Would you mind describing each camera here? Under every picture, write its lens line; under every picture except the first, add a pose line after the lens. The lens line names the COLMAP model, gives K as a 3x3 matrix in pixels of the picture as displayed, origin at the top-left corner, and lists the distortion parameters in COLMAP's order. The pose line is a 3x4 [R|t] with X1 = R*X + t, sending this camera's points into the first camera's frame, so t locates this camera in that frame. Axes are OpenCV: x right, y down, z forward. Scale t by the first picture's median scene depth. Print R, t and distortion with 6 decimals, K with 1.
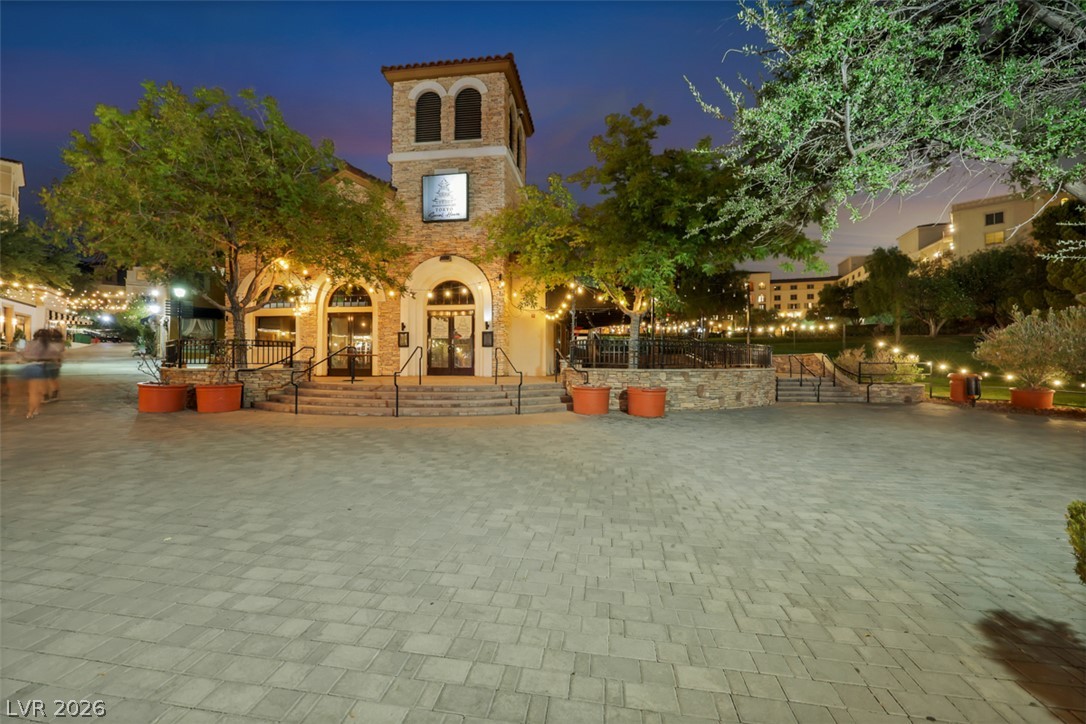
lens RADIAL K [[444.4, 0, 543.6], [0, 444.4, 358.1], [0, 0, 1]] dist [-0.001007, 0.000047]
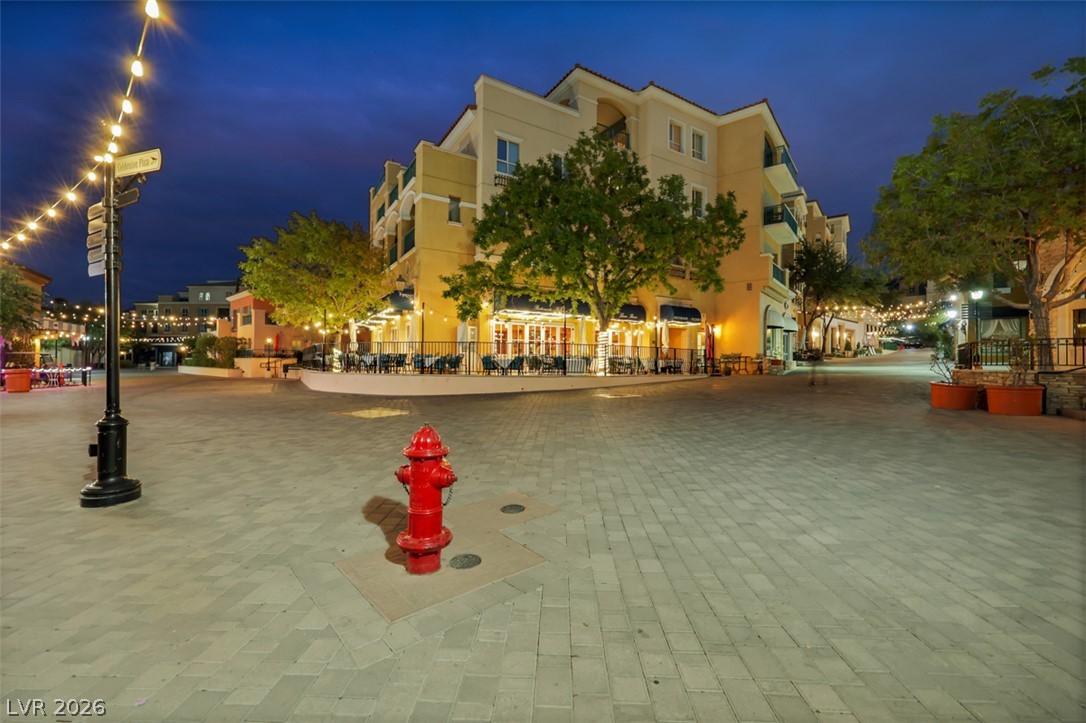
lens RADIAL K [[441.1, 0, 543.0], [0, 441.1, 361.5], [0, 0, 1]] dist [0.000025, 0.000155]
pose [[0.097651, -0.008384, -0.995185, 0.099957], [0.004215, 0.999959, -0.008011, 0.006981], [0.995212, -0.003412, 0.097682, -0.087593]]
